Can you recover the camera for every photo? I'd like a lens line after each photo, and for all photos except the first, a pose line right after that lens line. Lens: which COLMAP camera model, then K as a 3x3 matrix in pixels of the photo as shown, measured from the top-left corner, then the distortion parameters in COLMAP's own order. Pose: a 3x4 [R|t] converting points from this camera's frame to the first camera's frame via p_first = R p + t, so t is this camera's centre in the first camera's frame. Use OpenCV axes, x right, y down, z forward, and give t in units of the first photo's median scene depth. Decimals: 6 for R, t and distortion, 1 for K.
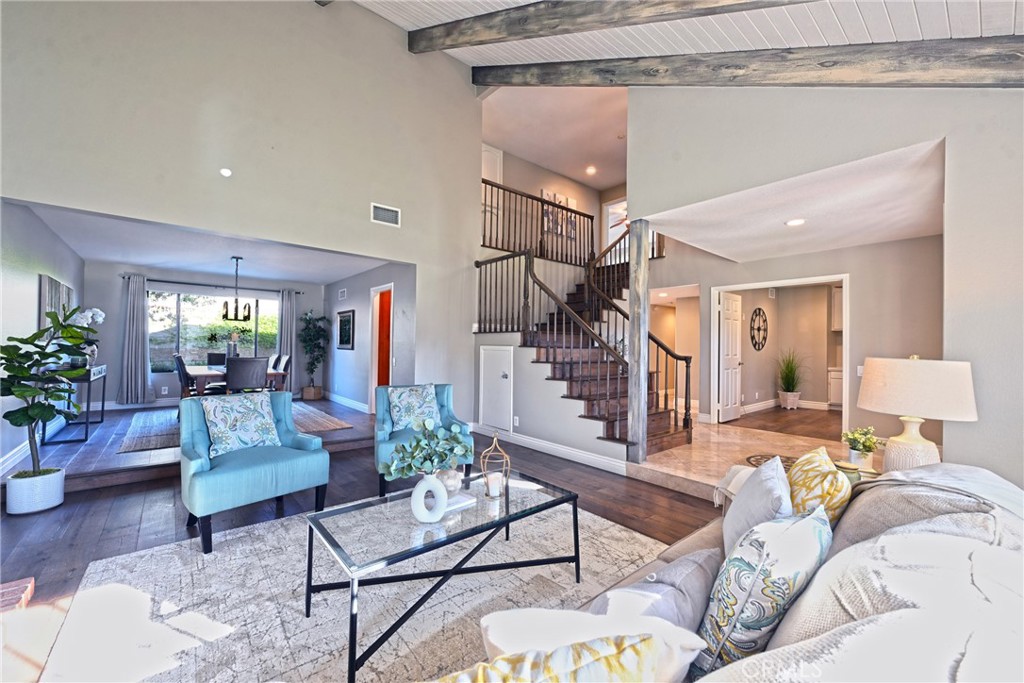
lens RADIAL K [[403.8, 0, 509.2], [0, 403.8, 340.4], [0, 0, 1]] dist [0.000659, -0.000073]
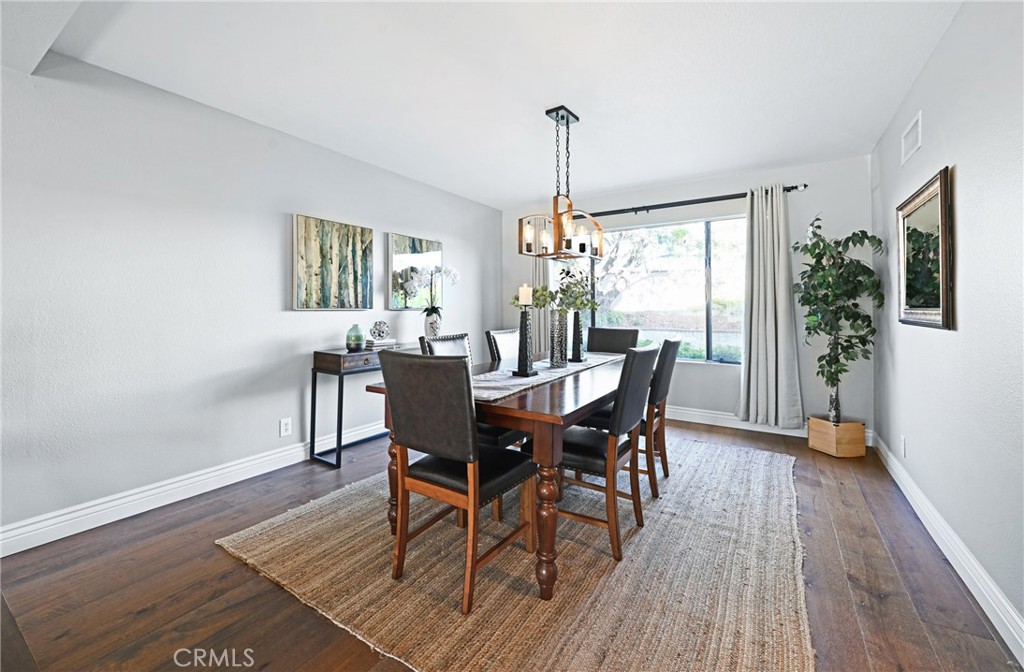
lens RADIAL K [[430.2, 0, 486.5], [0, 430.2, 305.3], [0, 0, 1]] dist [0.000529, -0.000030]
pose [[0.258380, -0.020319, -0.965830, -0.175629], [0.021940, 0.999644, -0.015161, 0.004665], [0.965794, -0.017273, 0.258733, 0.576385]]
